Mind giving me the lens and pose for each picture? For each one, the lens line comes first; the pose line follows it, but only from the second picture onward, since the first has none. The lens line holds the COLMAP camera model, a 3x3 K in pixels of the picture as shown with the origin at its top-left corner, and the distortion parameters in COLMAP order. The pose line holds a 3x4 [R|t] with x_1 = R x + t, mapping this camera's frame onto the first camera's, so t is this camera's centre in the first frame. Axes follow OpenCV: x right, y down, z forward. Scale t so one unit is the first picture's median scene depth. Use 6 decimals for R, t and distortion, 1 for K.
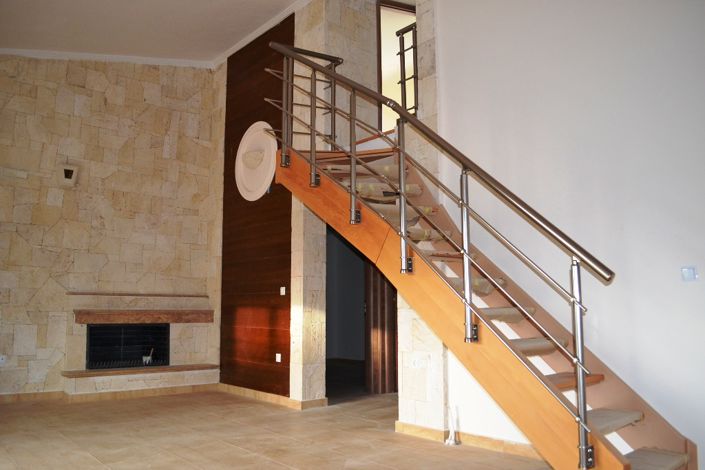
lens RADIAL K [[566.7, 0, 352.5], [0, 566.7, 235.0], [0, 0, 1]] dist [-0.081262, 0.010471]
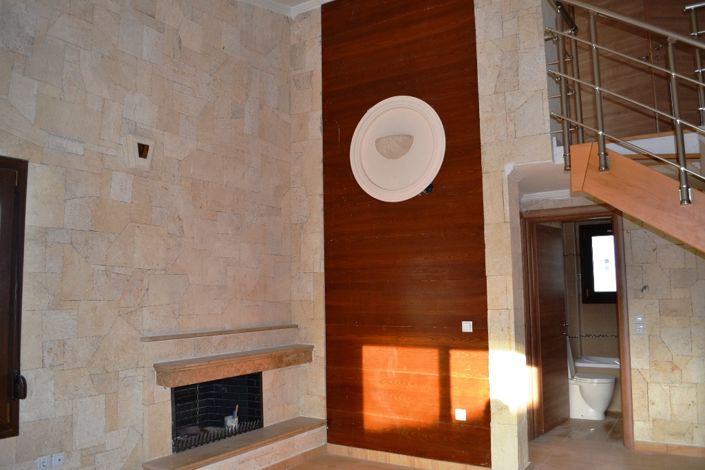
lens RADIAL K [[566.7, 0, 352.5], [0, 566.7, 235.0], [0, 0, 1]] dist [-0.081262, 0.010471]
pose [[0.955091, 0.016058, 0.295878, -0.452111], [-0.025470, 0.999284, 0.027983, -0.036590], [-0.295217, -0.034263, 0.954816, 0.304444]]
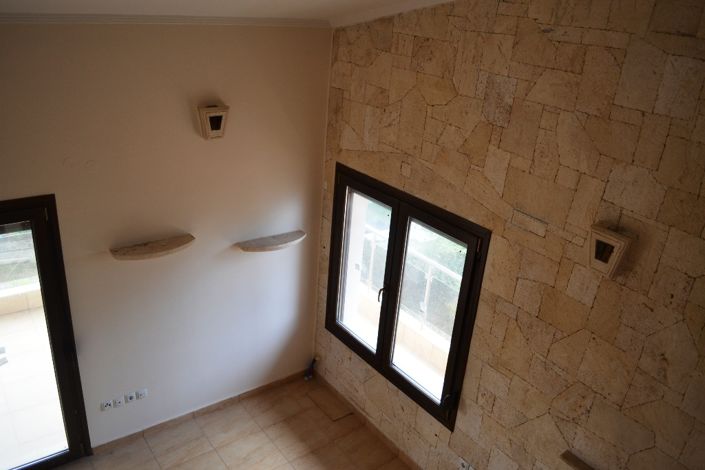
lens RADIAL K [[566.7, 0, 352.5], [0, 566.7, 235.0], [0, 0, 1]] dist [-0.081262, 0.010471]
pose [[-0.054657, 0.389333, -0.919474, -0.081530], [0.055465, 0.920613, 0.386518, -0.298725], [0.996964, -0.029872, -0.071912, 0.794328]]
